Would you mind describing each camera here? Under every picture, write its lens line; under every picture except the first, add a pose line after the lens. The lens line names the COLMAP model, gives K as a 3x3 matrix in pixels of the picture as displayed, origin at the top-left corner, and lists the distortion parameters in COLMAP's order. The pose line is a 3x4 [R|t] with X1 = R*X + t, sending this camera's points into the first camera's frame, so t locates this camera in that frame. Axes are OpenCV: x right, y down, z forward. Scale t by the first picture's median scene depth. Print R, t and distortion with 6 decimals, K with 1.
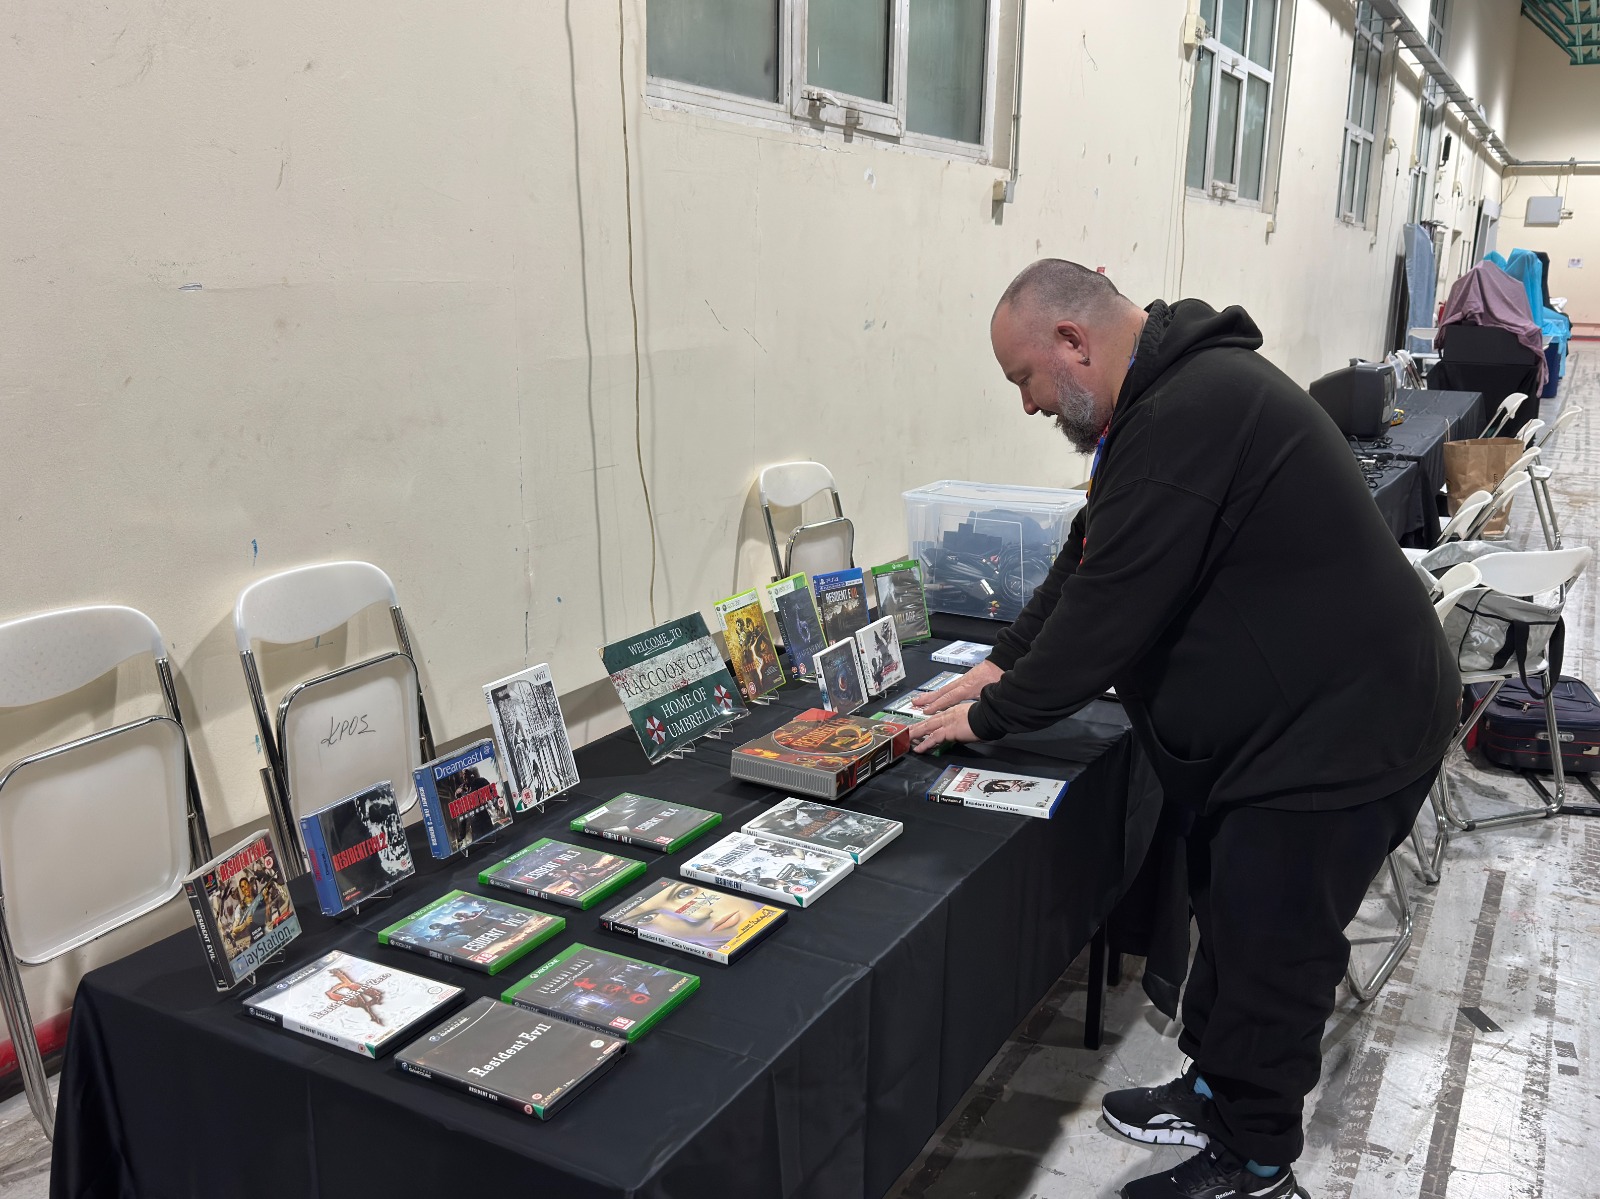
lens RADIAL K [[1428.9, 0, 800.0], [0, 1428.9, 599.5], [0, 0, 1]] dist [-0.013531, 0.011644]
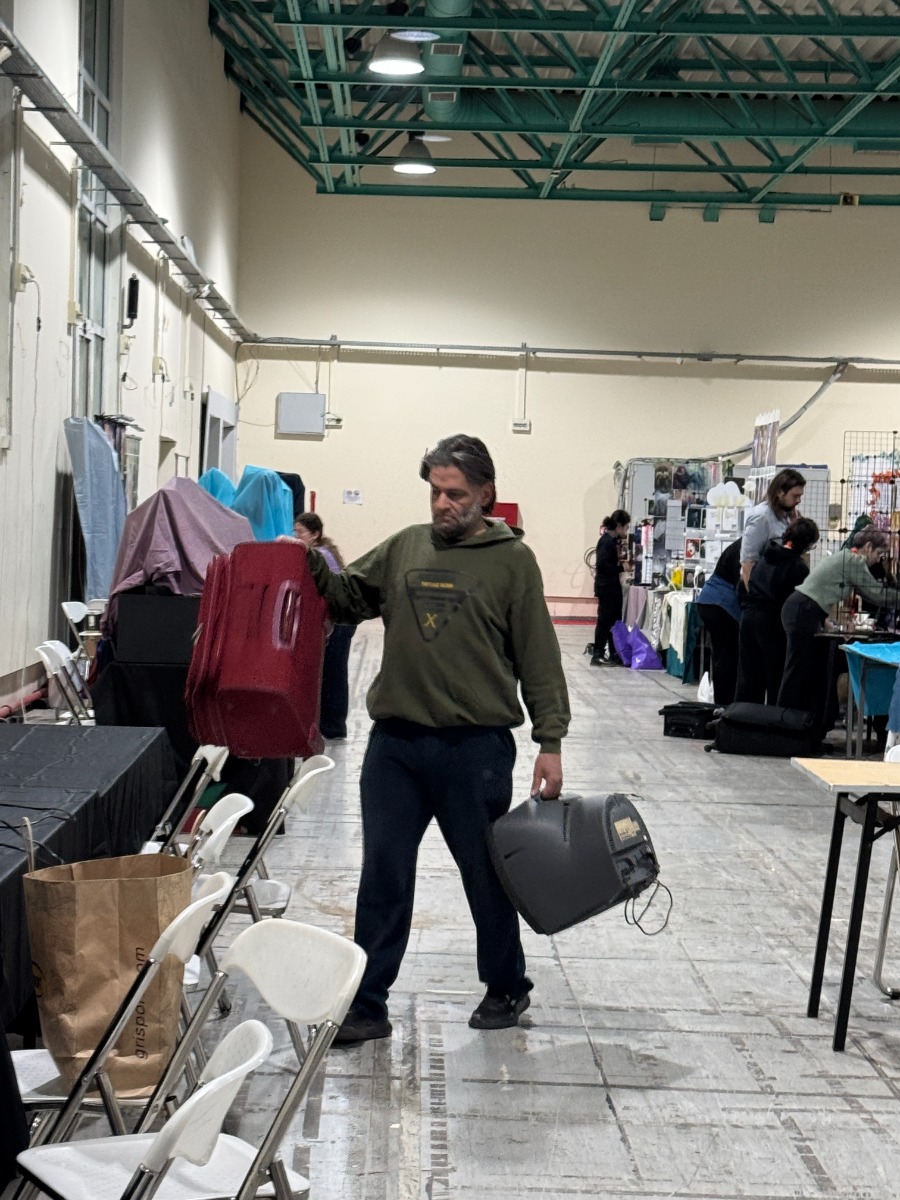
lens RADIAL K [[2240.7, 0, 450.0], [0, 2240.7, 600.0], [0, 0, 1]] dist [0.017243, -0.003828]
pose [[0.868495, -0.002176, 0.495694, 0.123413], [0.094771, 0.982273, -0.161735, -0.037053], [-0.486555, 0.187443, 0.853305, 0.193298]]
